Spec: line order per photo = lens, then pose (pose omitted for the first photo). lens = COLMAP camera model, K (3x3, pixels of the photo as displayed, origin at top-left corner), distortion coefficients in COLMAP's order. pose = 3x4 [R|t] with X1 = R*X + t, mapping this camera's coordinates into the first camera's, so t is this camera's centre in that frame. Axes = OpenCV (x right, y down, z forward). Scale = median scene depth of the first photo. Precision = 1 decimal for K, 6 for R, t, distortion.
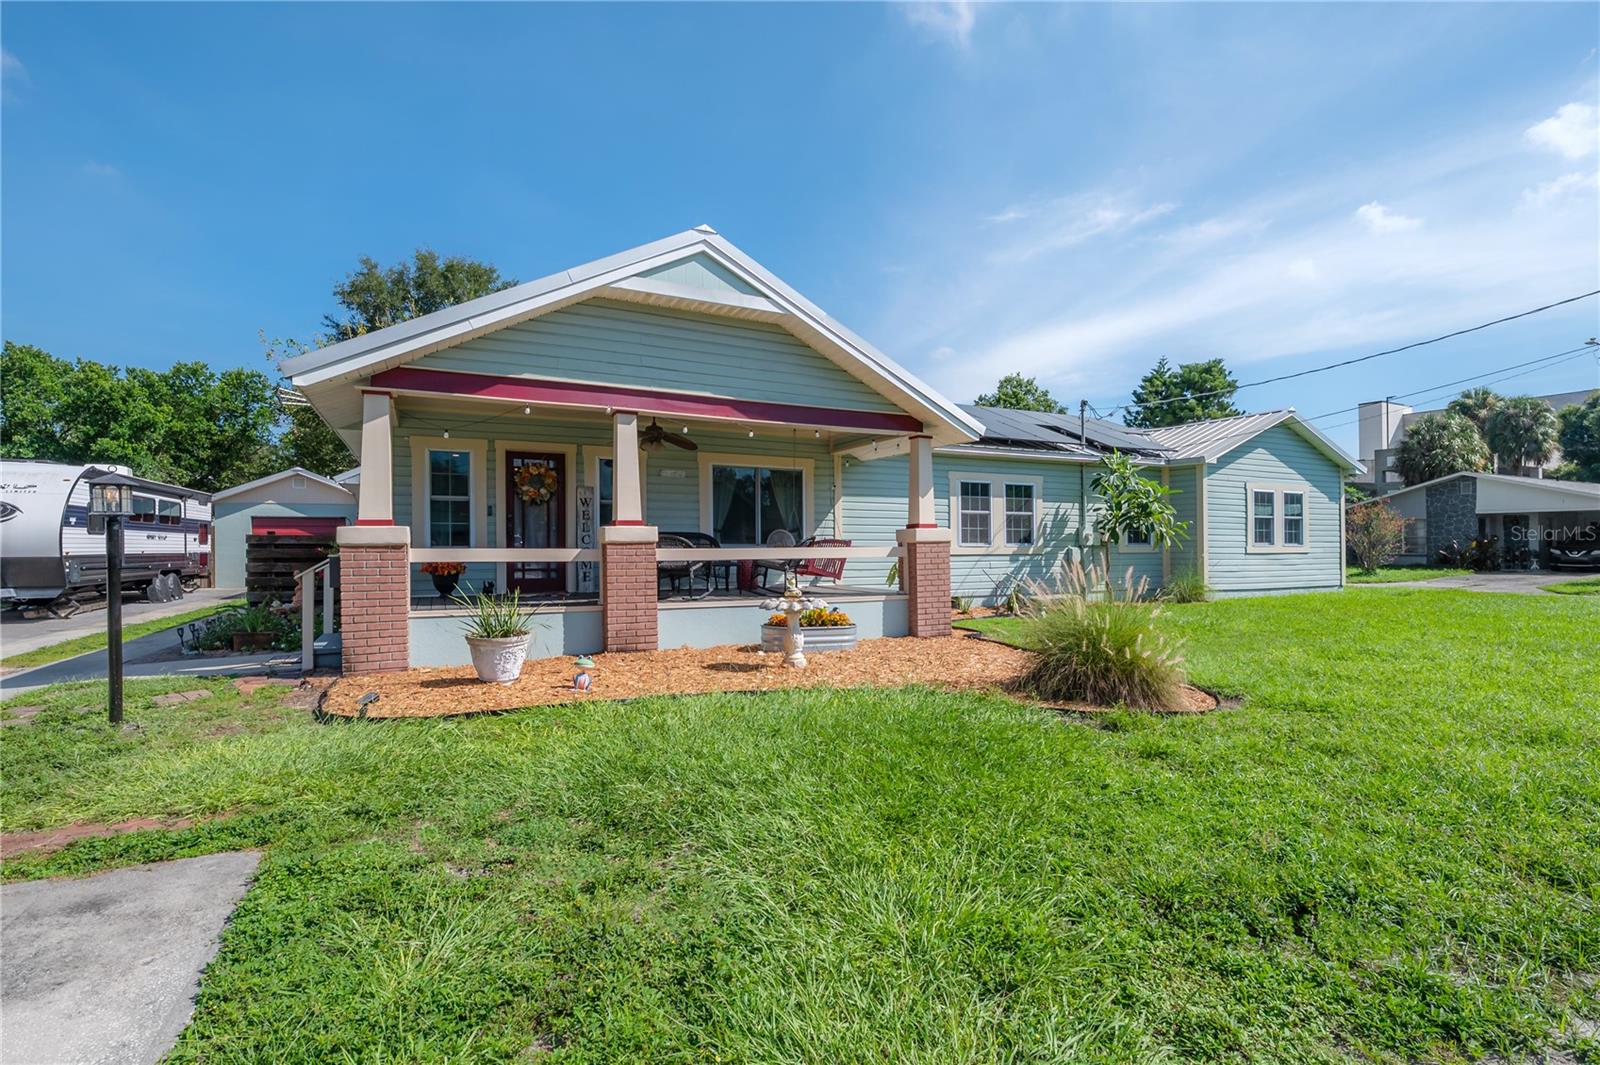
lens RADIAL K [[740.1, 0, 793.2], [0, 740.1, 542.1], [0, 0, 1]] dist [-0.001116, 0.000543]
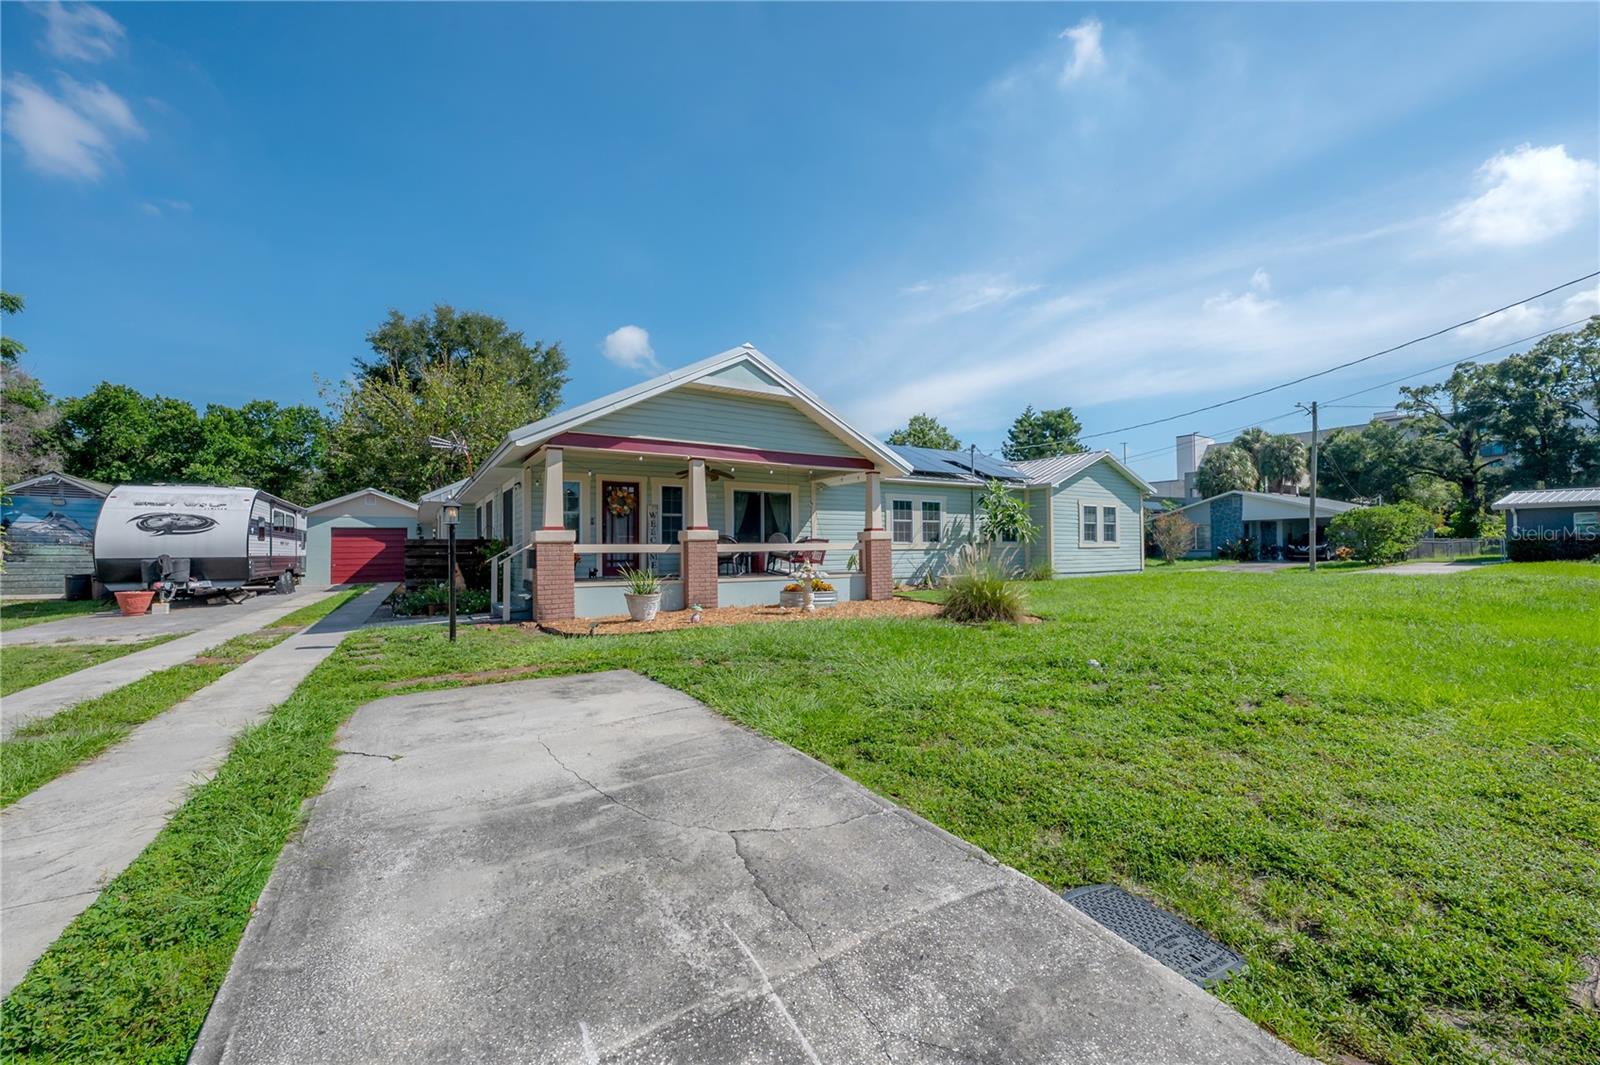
lens RADIAL K [[634.2, 0, 803.2], [0, 634.2, 531.8], [0, 0, 1]] dist [-0.001144, -0.000277]
pose [[0.993984, -0.006699, 0.109316, -0.089617], [0.009359, 0.999672, -0.023840, 0.009930], [-0.109121, 0.024720, 0.993721, -0.235047]]
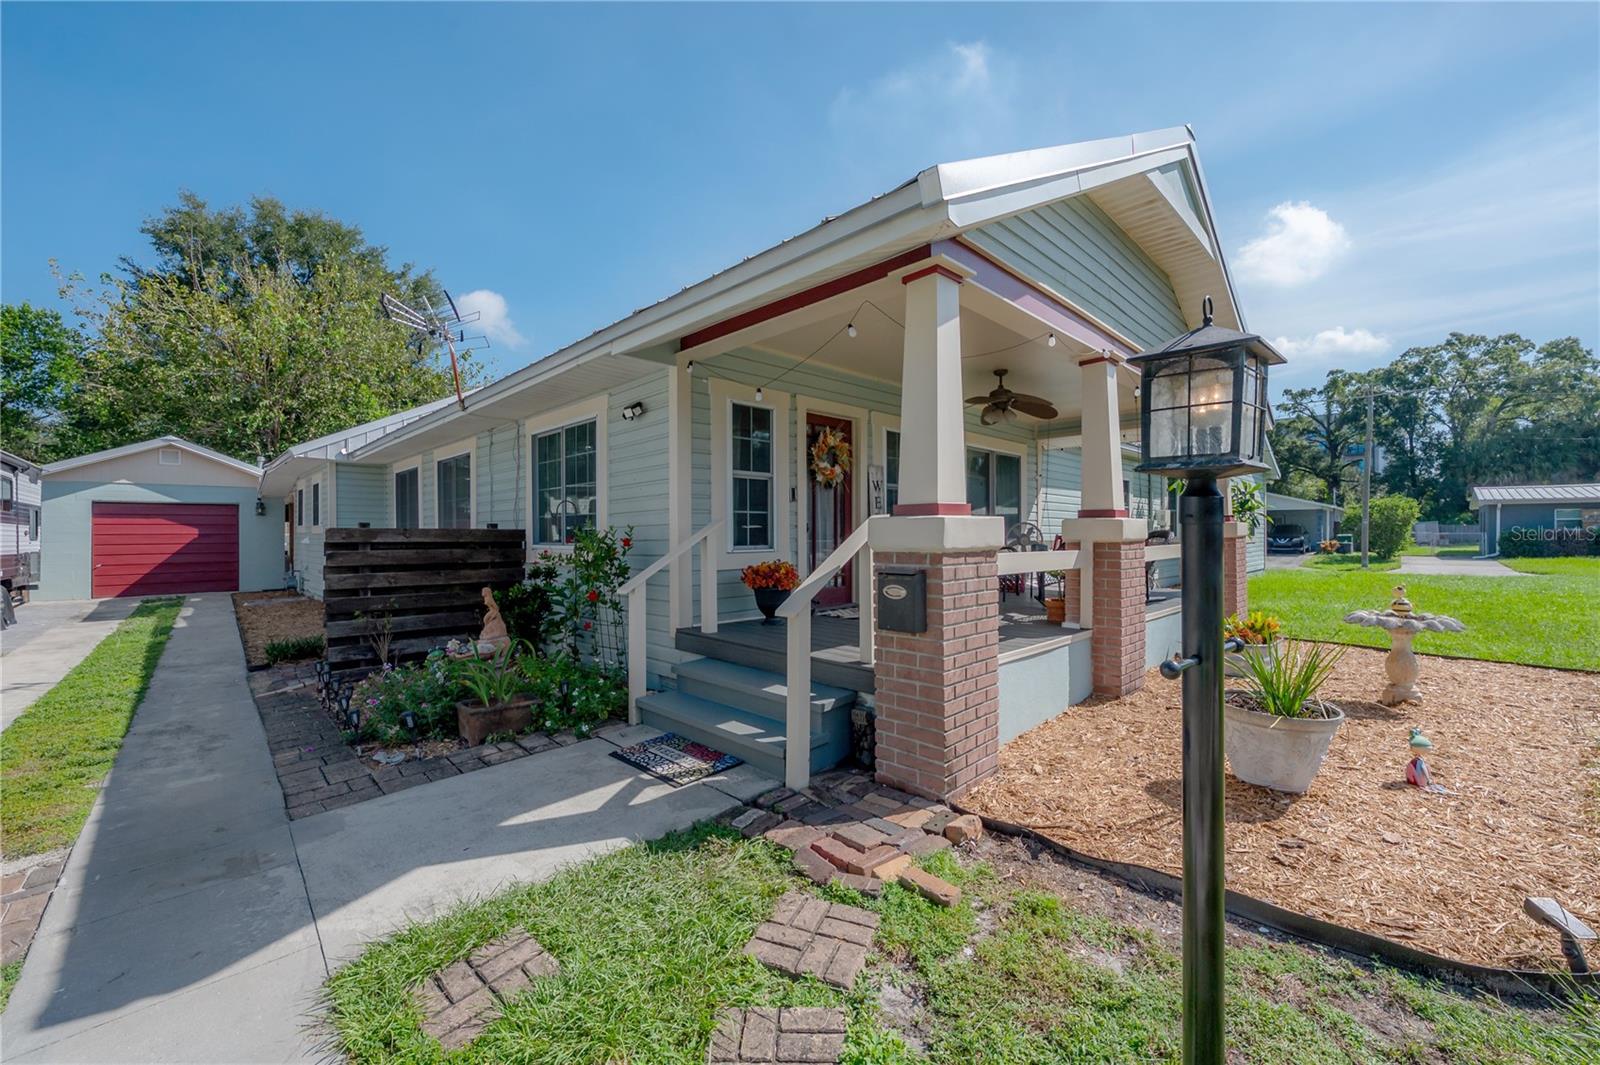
lens RADIAL K [[635.7, 0, 790.7], [0, 635.7, 525.2], [0, 0, 1]] dist [-0.002831, -0.000428]
pose [[0.949343, 0.001636, 0.314236, -0.431555], [0.001595, 0.999948, -0.010026, -0.005236], [-0.314236, 0.010019, 0.949292, 0.305823]]
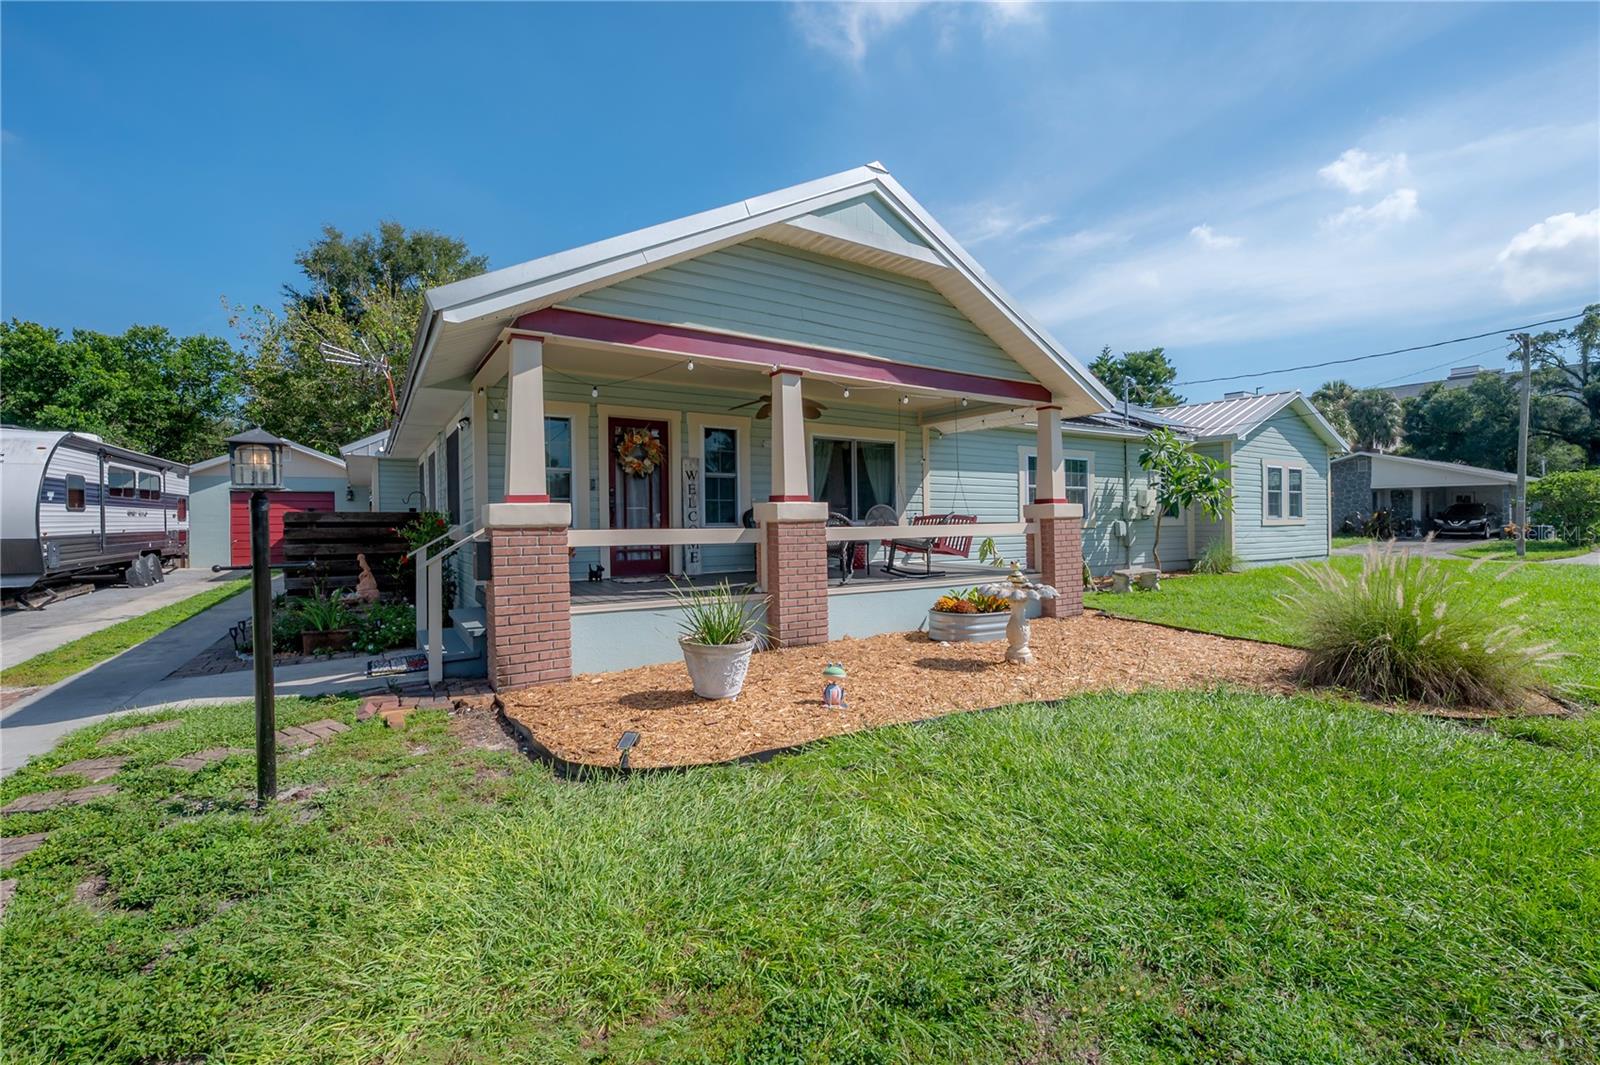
lens RADIAL K [[675.3, 0, 789.1], [0, 675.3, 519.0], [0, 0, 1]] dist [-0.002856, -0.000062]
pose [[0.994396, -0.004306, 0.105635, -0.187902], [0.003518, 0.999965, 0.007640, -0.004619], [-0.105664, -0.007225, 0.994376, 0.124120]]
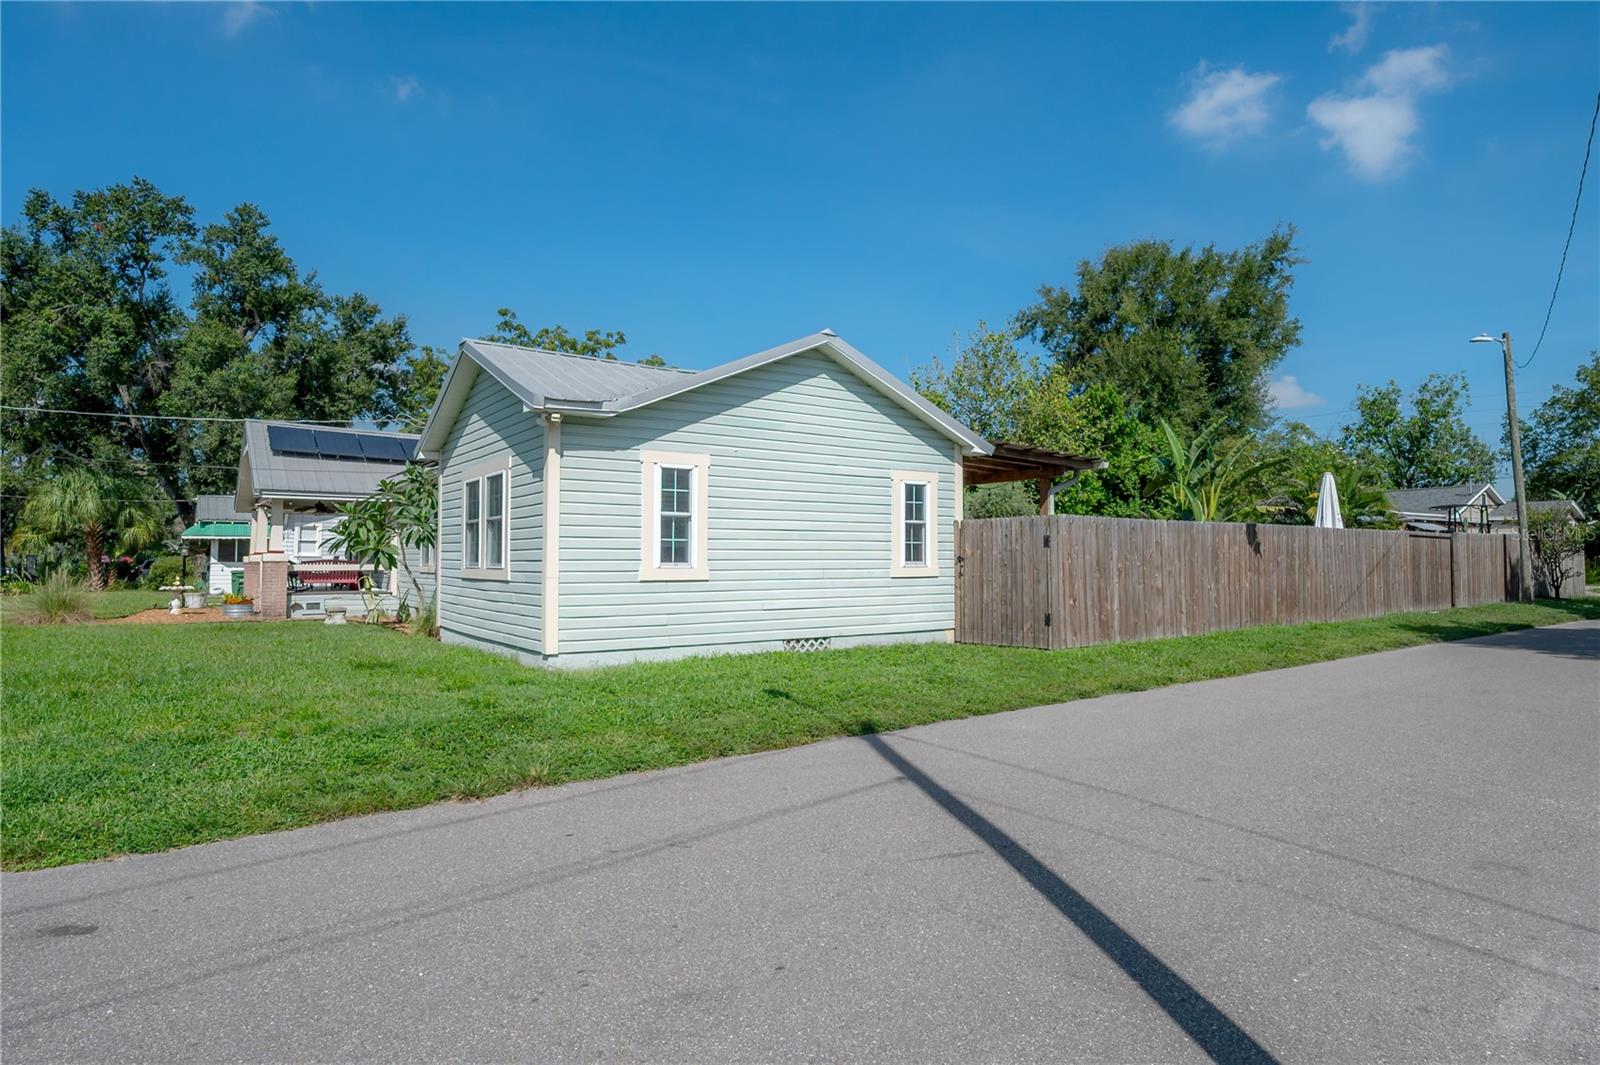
lens RADIAL K [[858.5, 0, 801.6], [0, 858.5, 532.5], [0, 0, 1]] dist [-0.004726, -0.001069]
pose [[0.166674, -0.030673, -0.985535, 1.575513], [0.005840, 0.999529, -0.030121, -0.002122], [0.985995, -0.000736, 0.166774, 1.336157]]
